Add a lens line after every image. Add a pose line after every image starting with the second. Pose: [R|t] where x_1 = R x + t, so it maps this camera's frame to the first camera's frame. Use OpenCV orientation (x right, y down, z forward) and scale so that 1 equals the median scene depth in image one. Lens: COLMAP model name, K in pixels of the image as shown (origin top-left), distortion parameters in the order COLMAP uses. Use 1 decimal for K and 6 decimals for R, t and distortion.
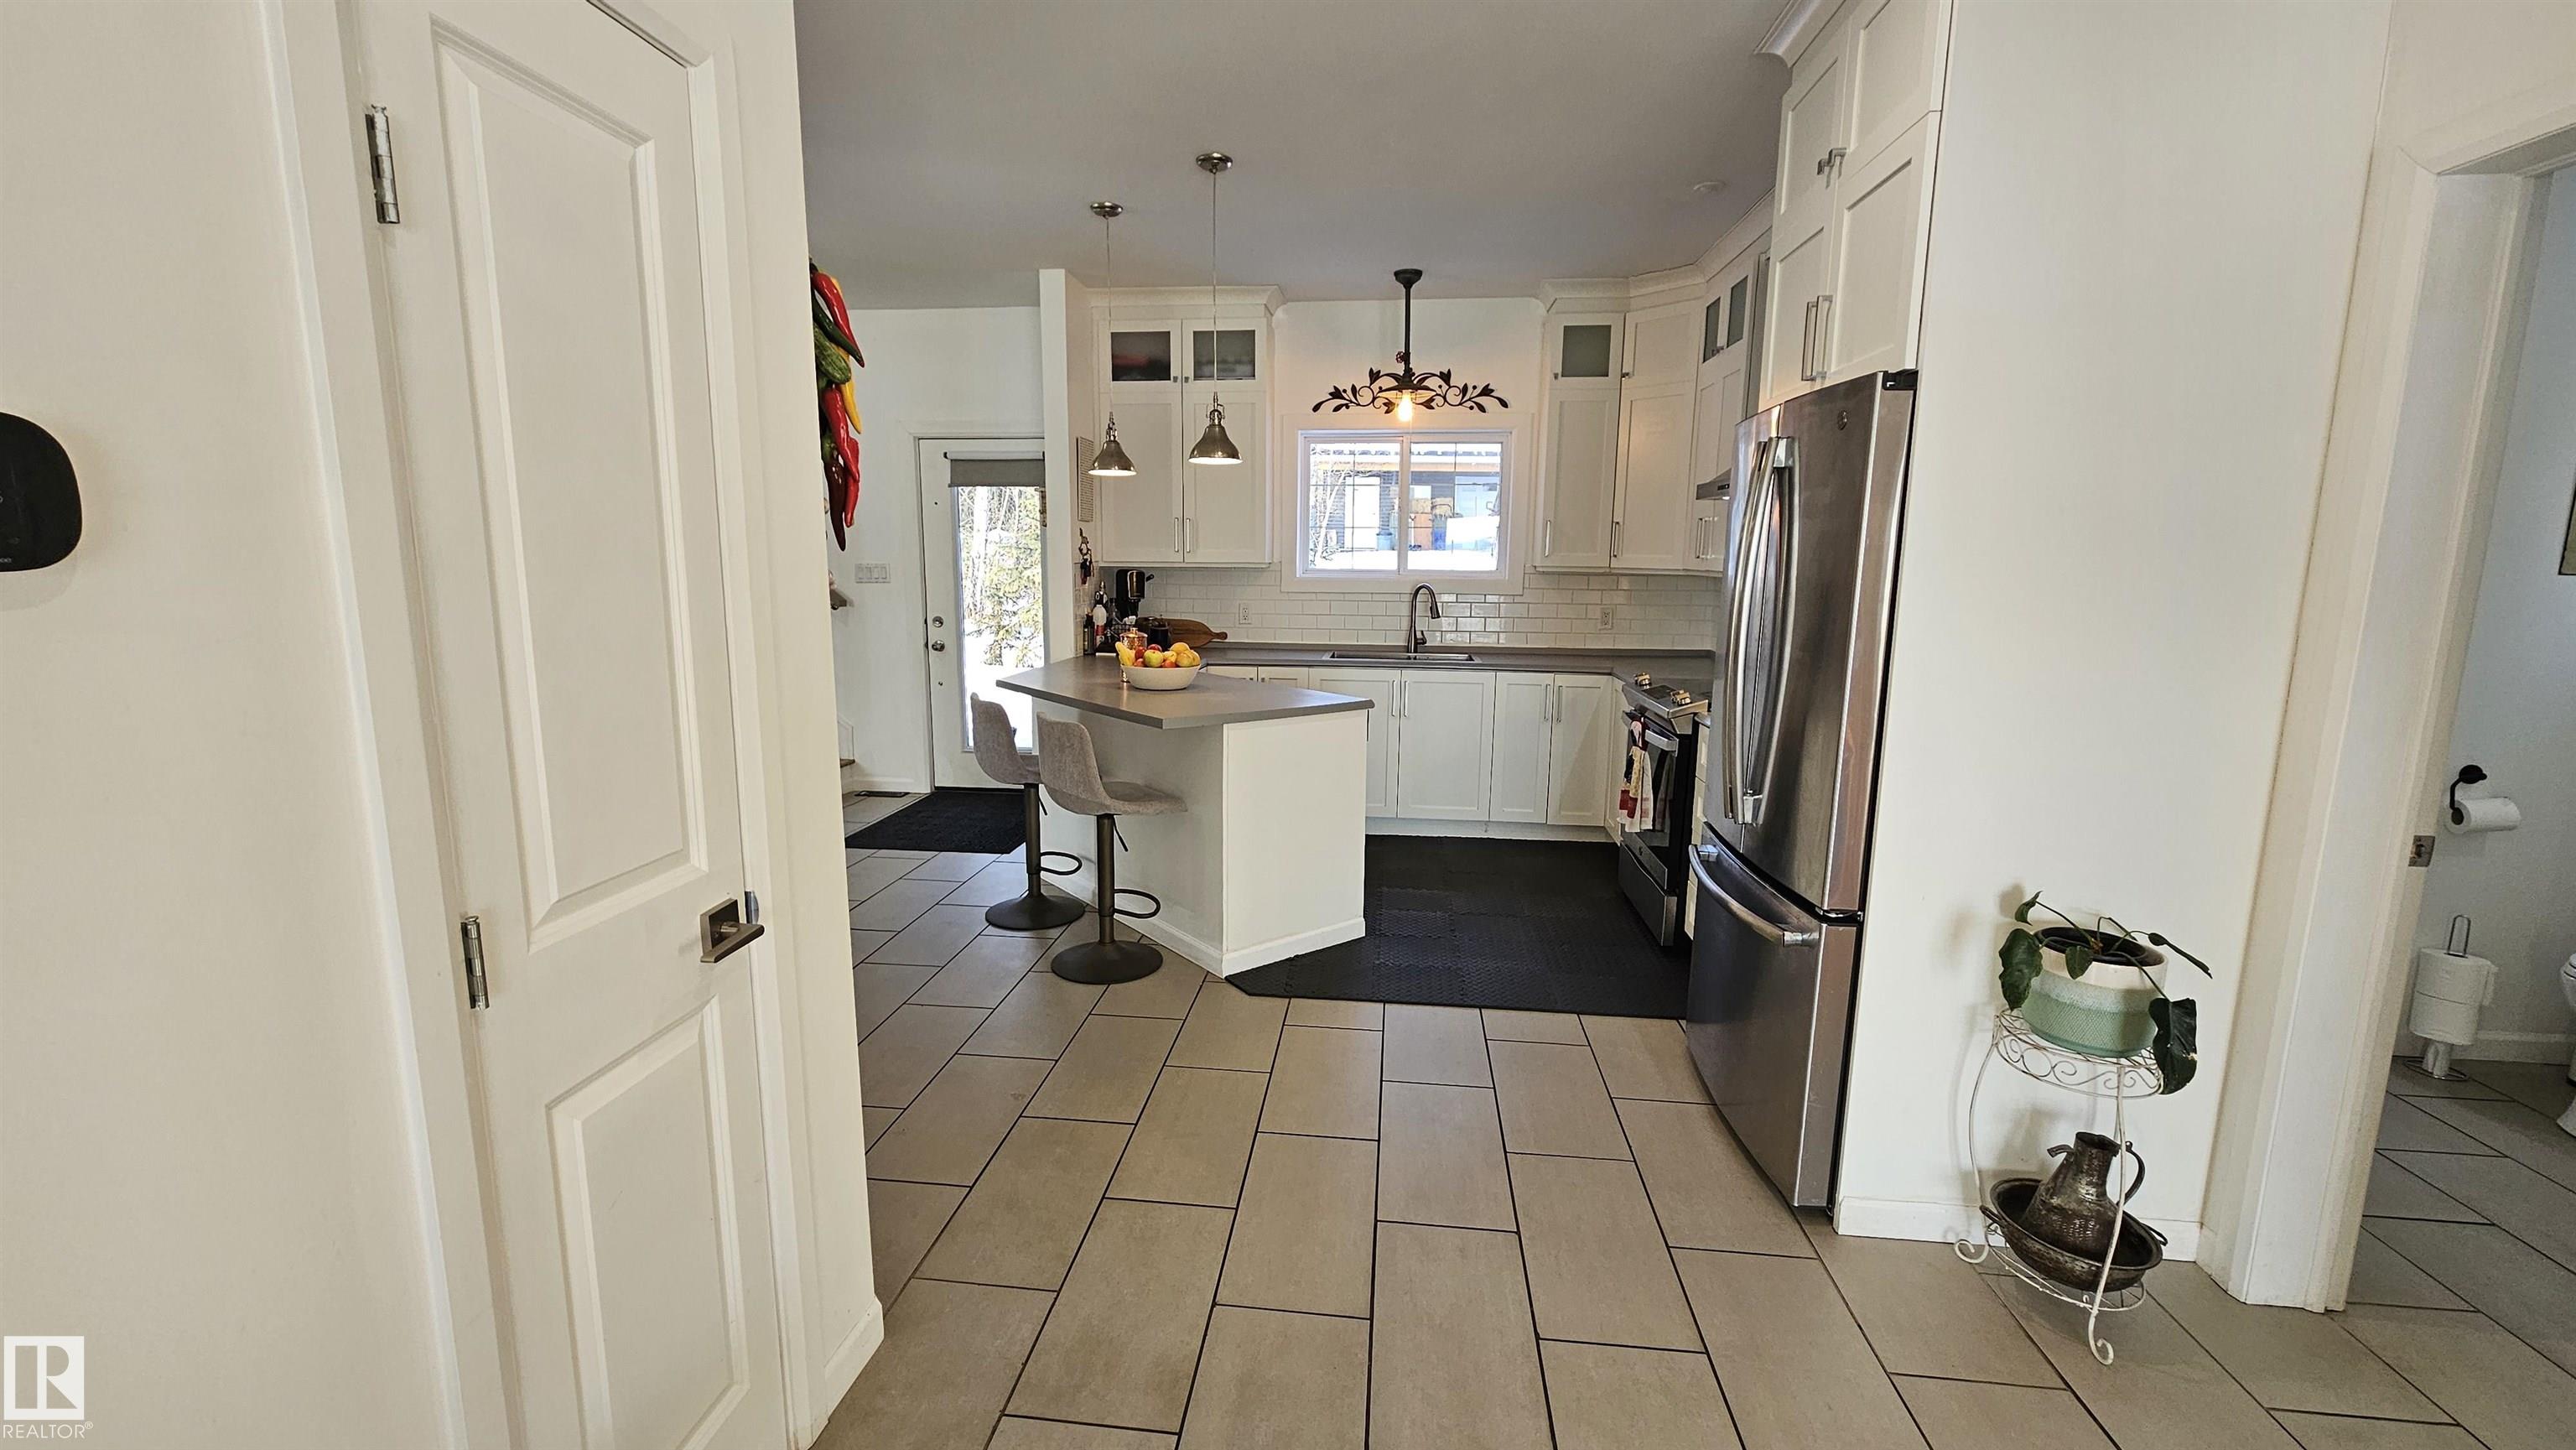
lens RADIAL K [[1052.8, 0, 1278.8], [0, 1052.8, 725.2], [0, 0, 1]] dist [-0.002073, -0.000151]
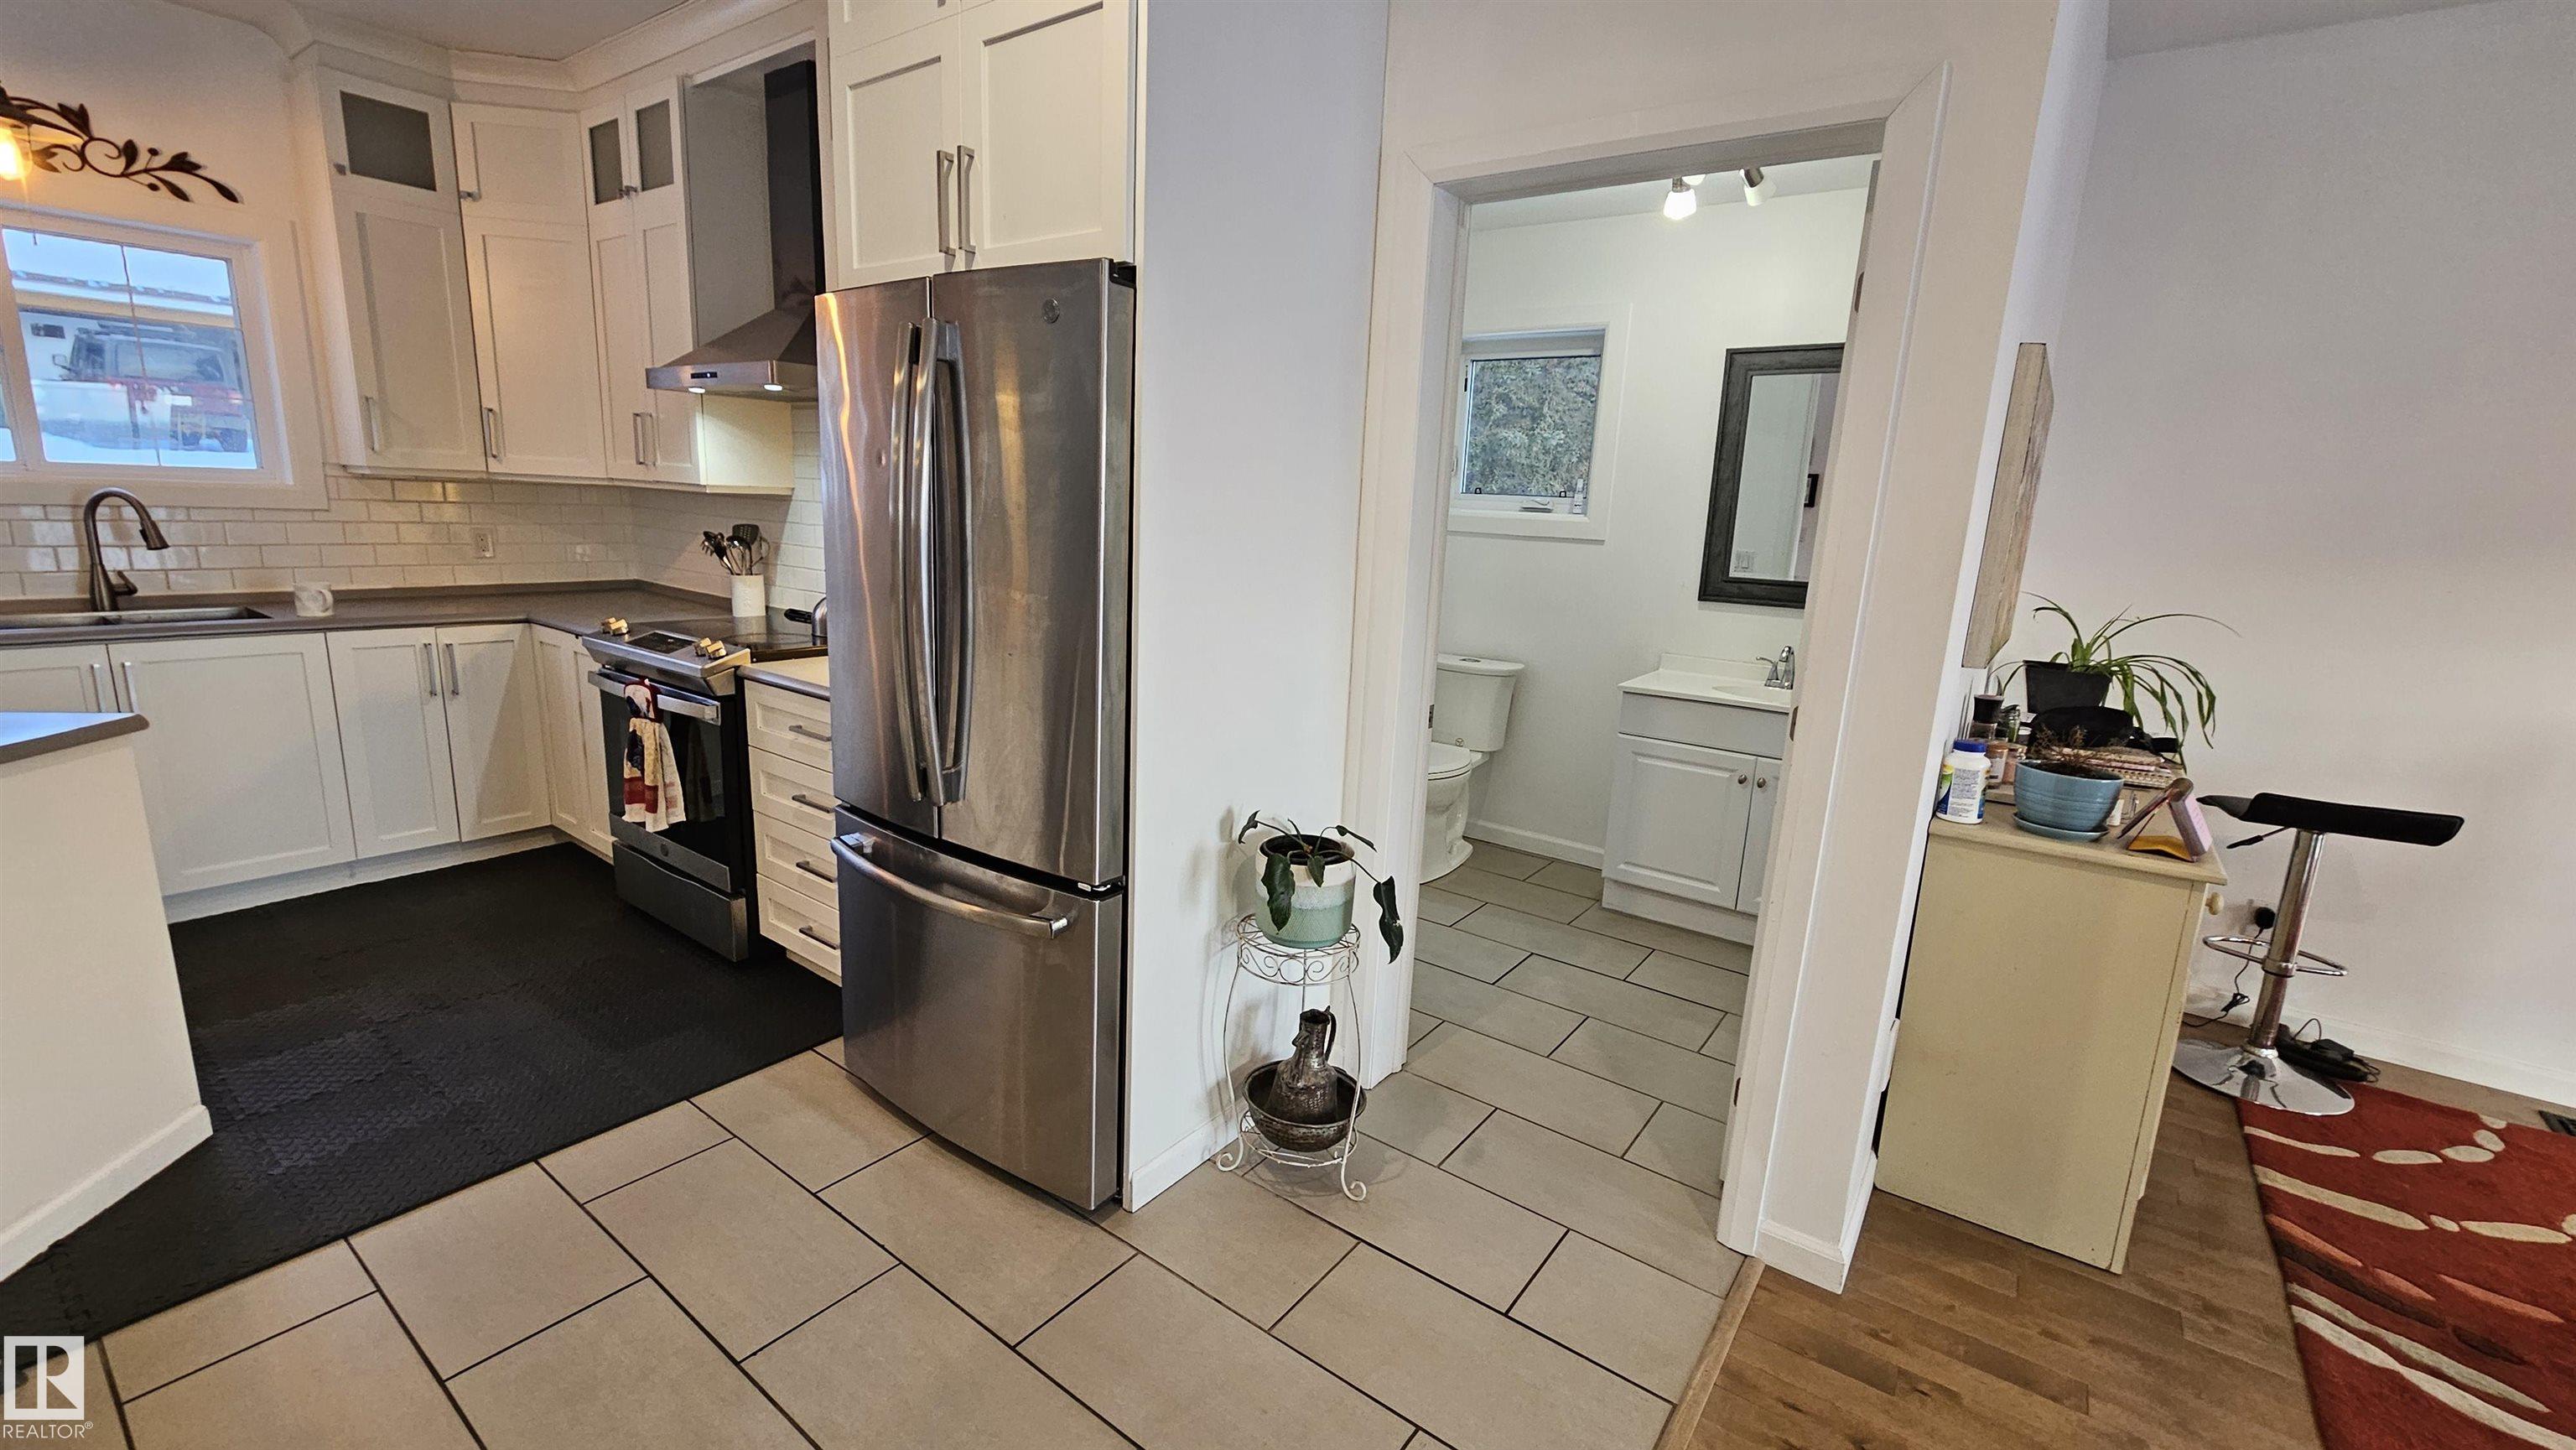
lens RADIAL K [[1052.8, 0, 1278.8], [0, 1052.8, 725.2], [0, 0, 1]] dist [-0.002073, -0.000151]
pose [[0.500882, -0.167290, 0.849195, -0.075288], [0.096129, 0.985825, 0.137506, -0.036529], [-0.860161, 0.012758, 0.509863, 0.240405]]
